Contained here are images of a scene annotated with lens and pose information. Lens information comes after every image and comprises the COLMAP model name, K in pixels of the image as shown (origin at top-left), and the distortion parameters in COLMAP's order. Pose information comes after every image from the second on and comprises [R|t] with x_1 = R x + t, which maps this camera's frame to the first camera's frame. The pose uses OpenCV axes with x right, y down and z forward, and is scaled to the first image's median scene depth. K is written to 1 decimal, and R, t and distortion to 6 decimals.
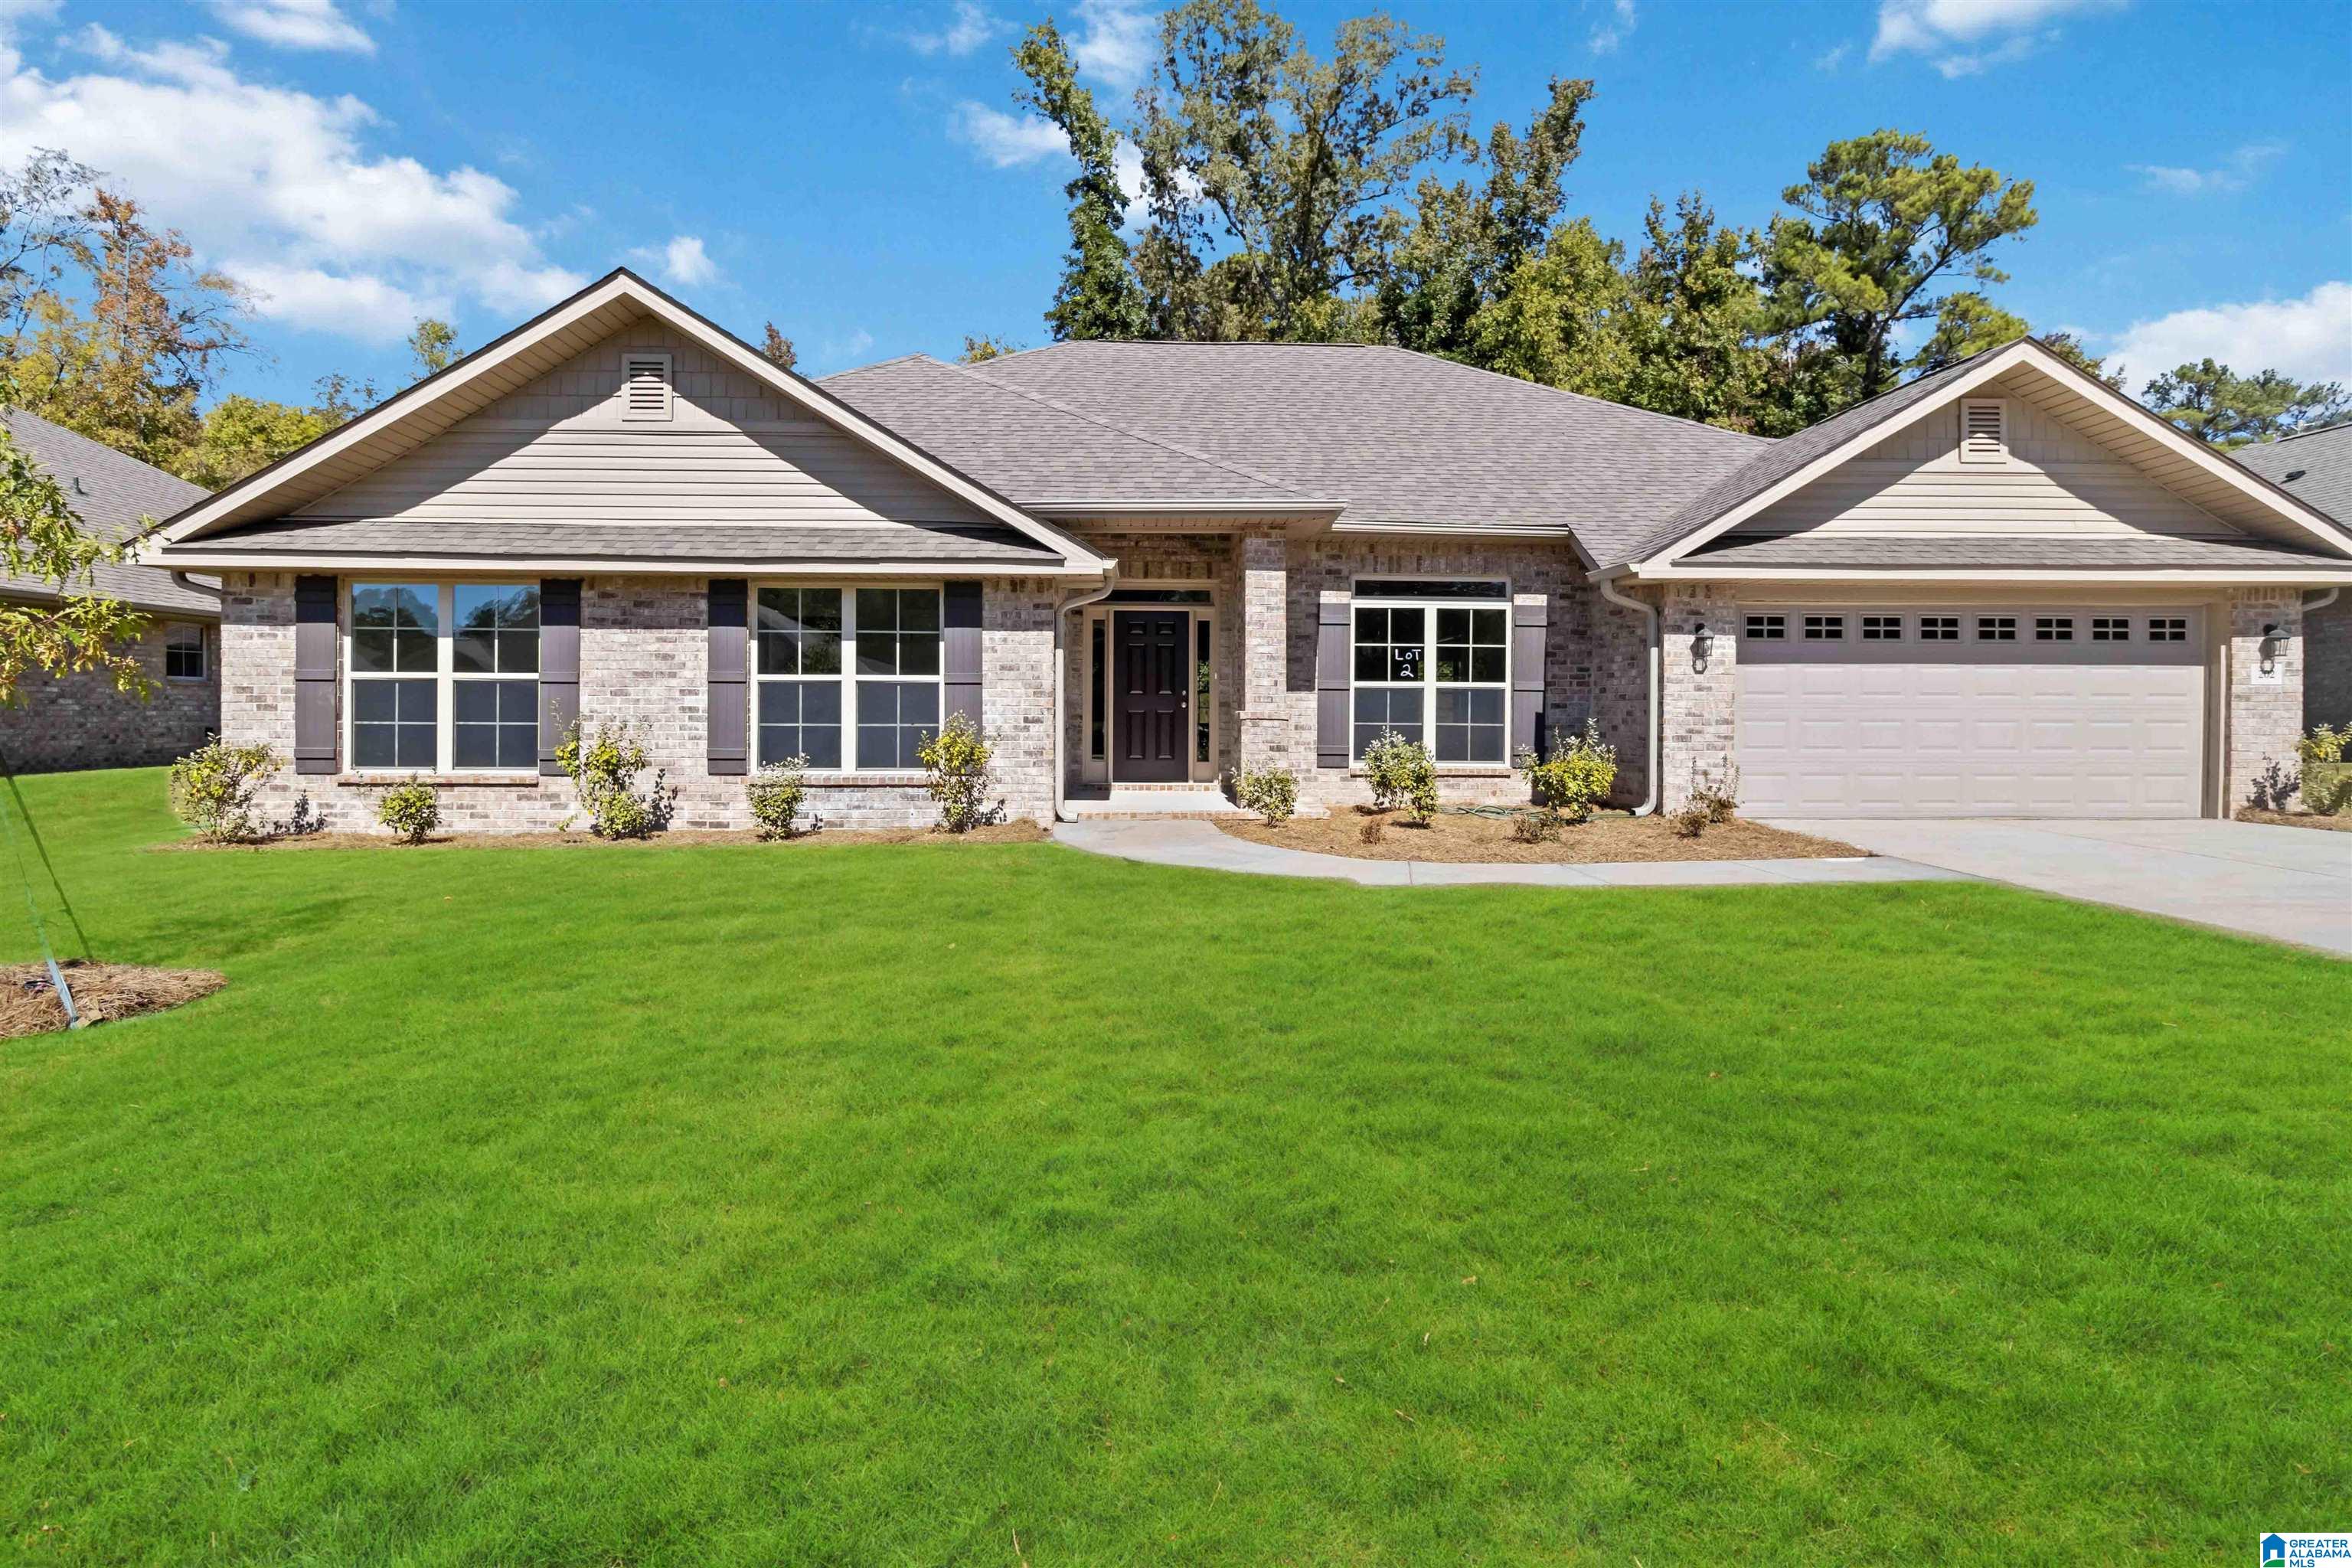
lens RADIAL K [[1233.7, 0, 1185.1], [0, 1233.7, 758.0], [0, 0, 1]] dist [0.003383, 0.000947]
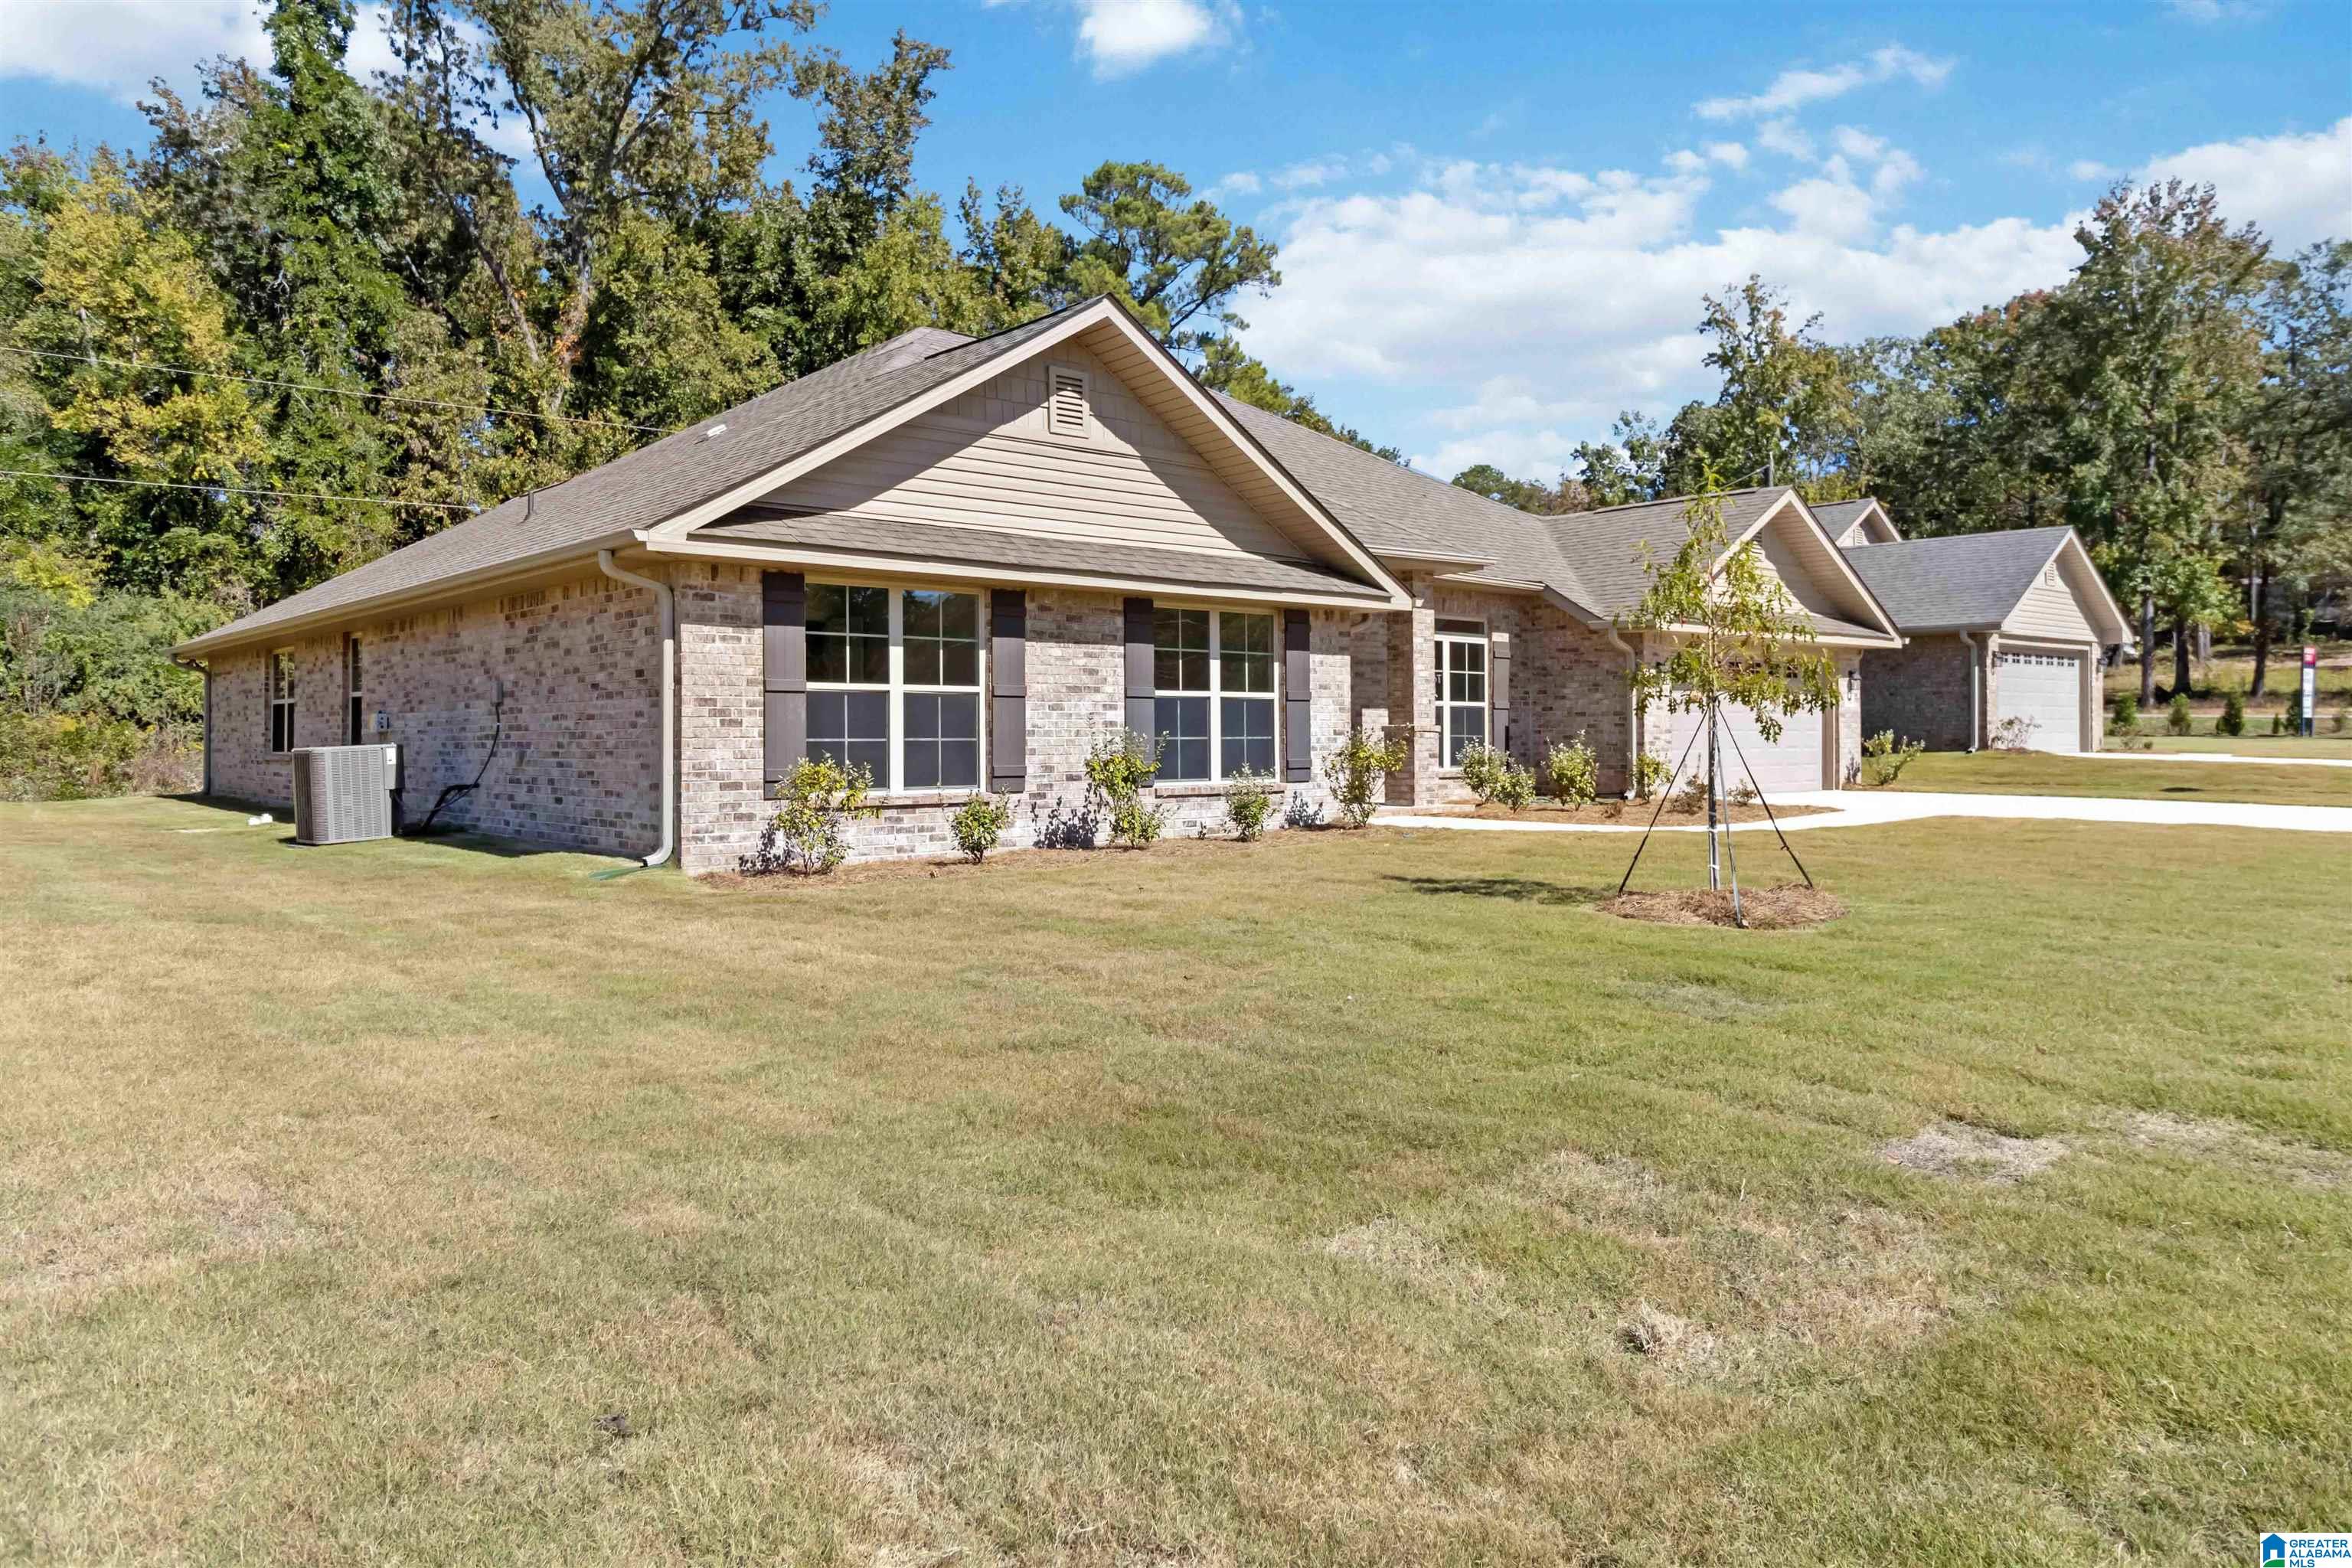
lens RADIAL K [[1533.7, 0, 1176.0], [0, 1533.7, 784.0], [0, 0, 1]] dist [-0.009953, -0.001161]
pose [[0.774409, -0.026405, 0.632134, -1.115835], [0.025656, 0.999618, 0.010324, -0.001563], [-0.632164, 0.008224, 0.774791, -0.012537]]
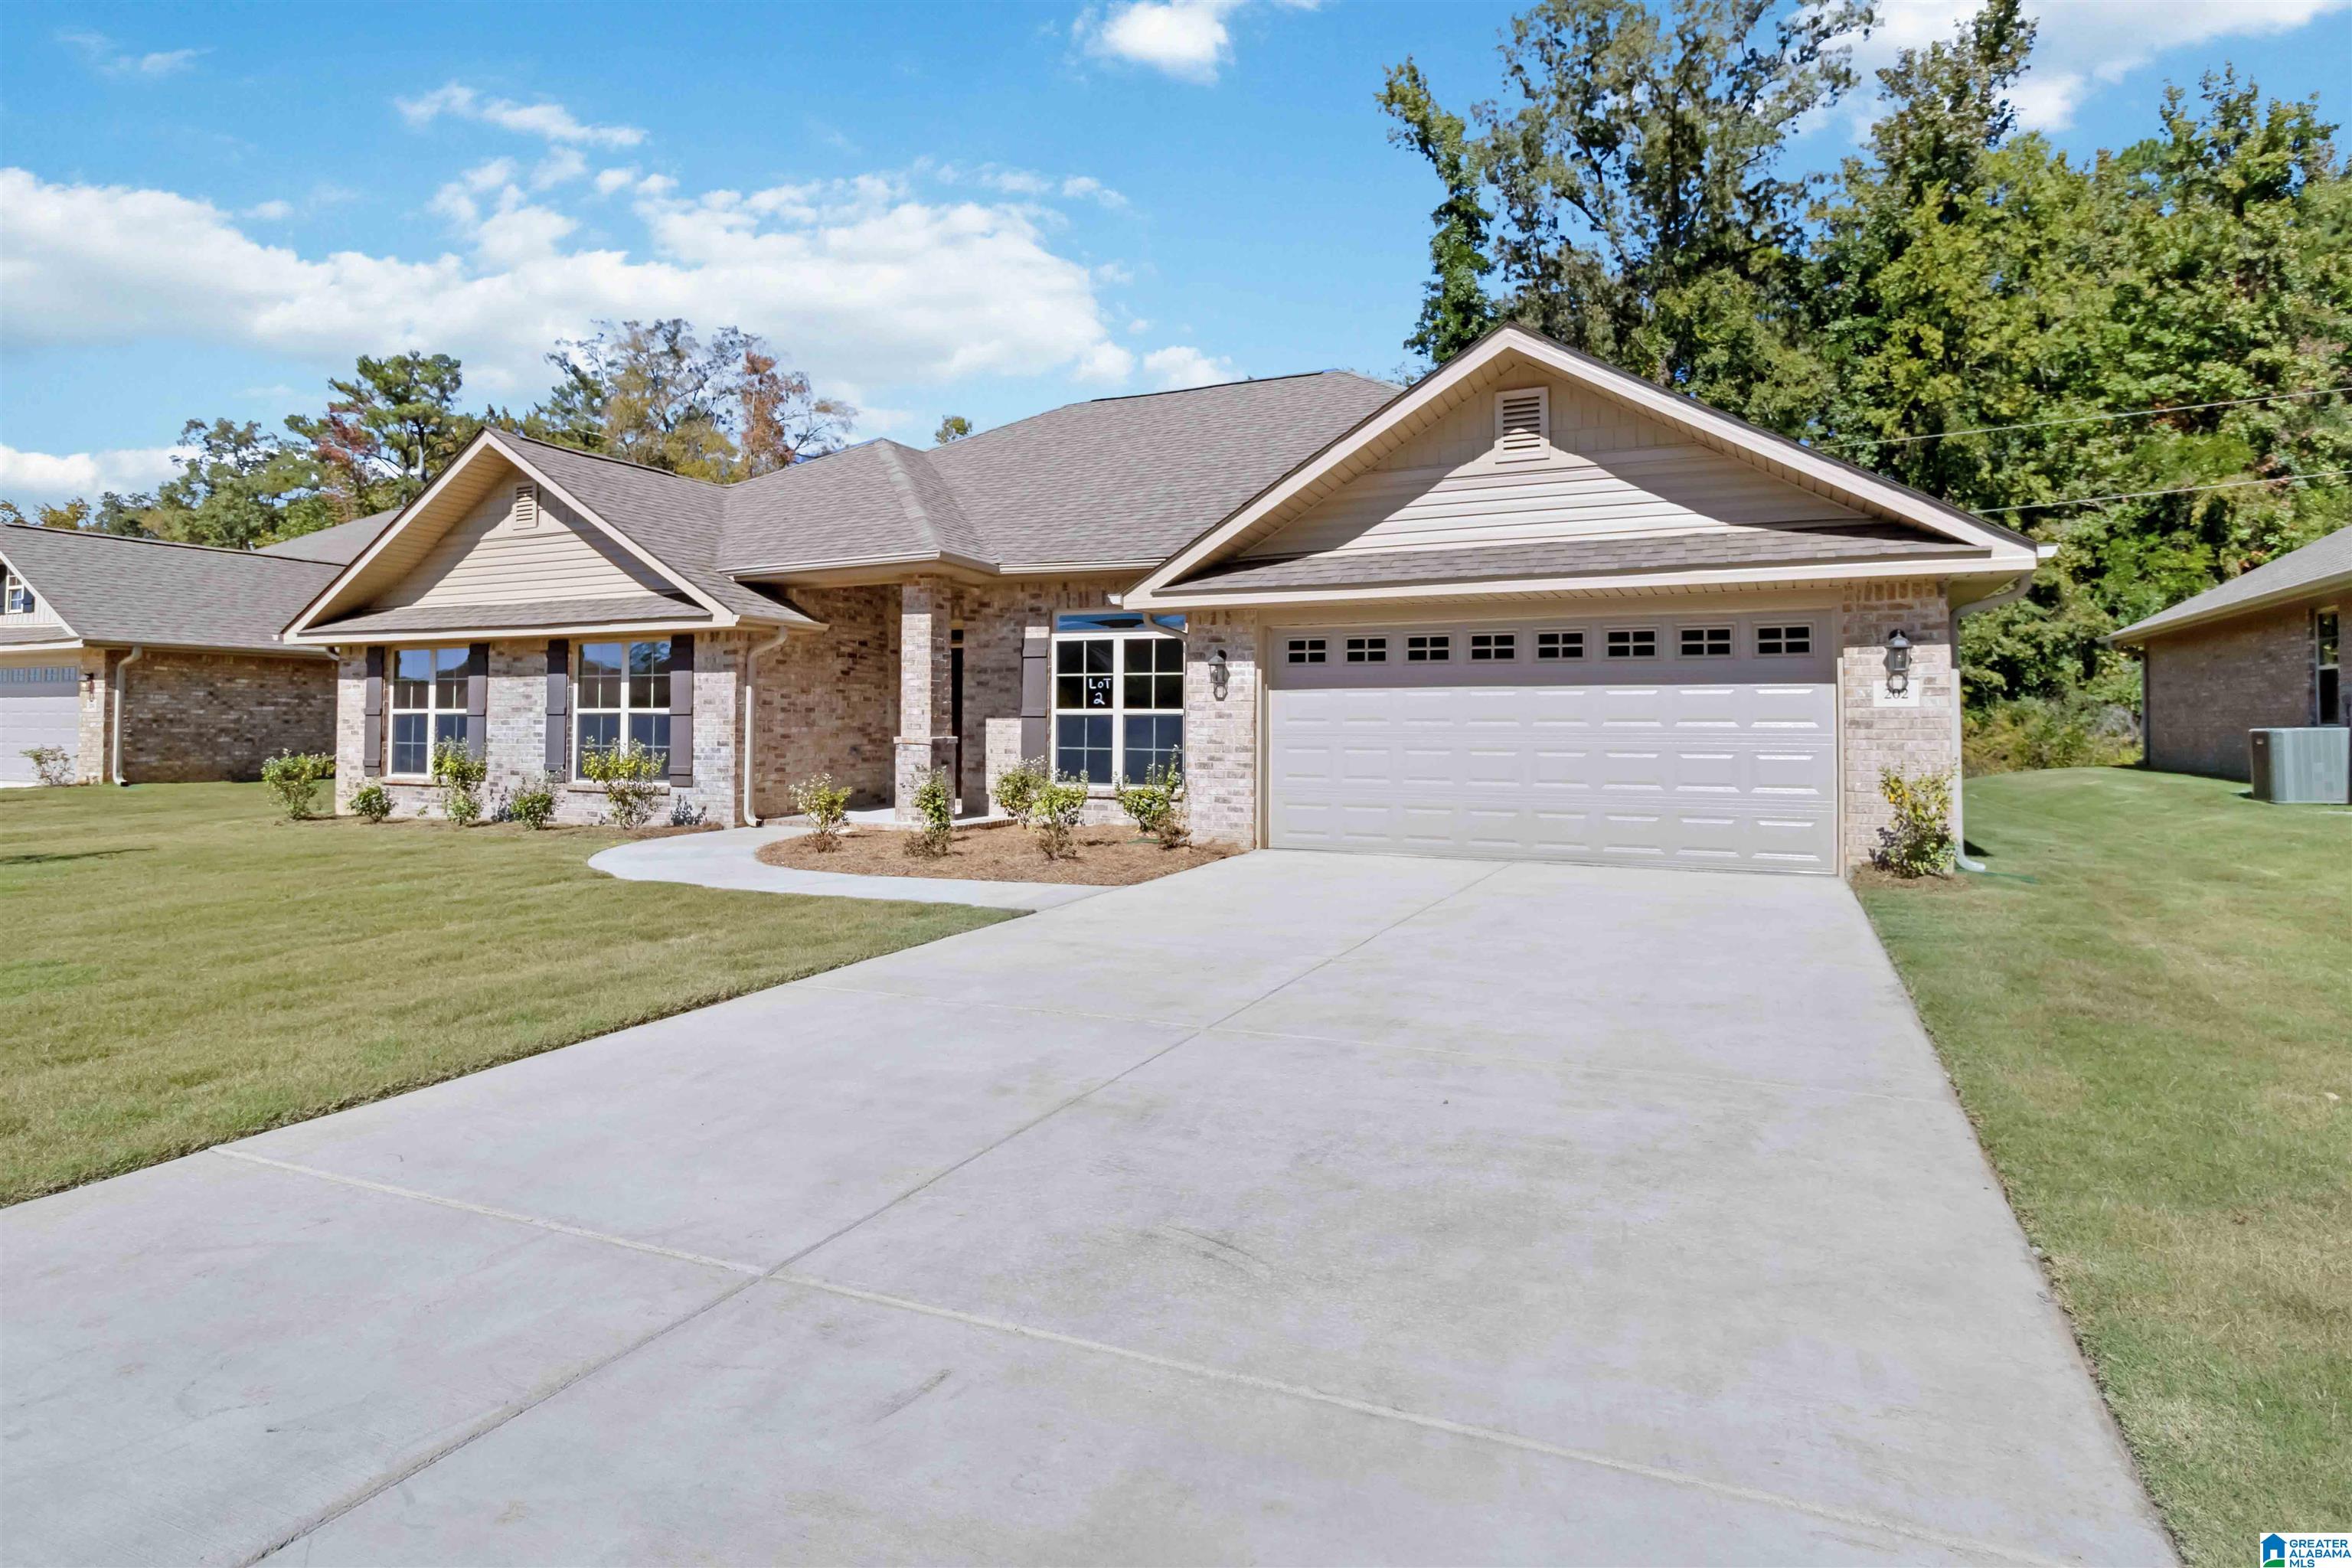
lens RADIAL K [[1241.5, 0, 1170.4], [0, 1241.5, 723.4], [0, 0, 1]] dist [0.002113, 0.000768]
pose [[0.884498, -0.002045, -0.466539, 0.836939], [-0.019027, 0.999000, -0.040451, -0.008793], [0.466155, 0.044655, 0.883575, 0.099829]]
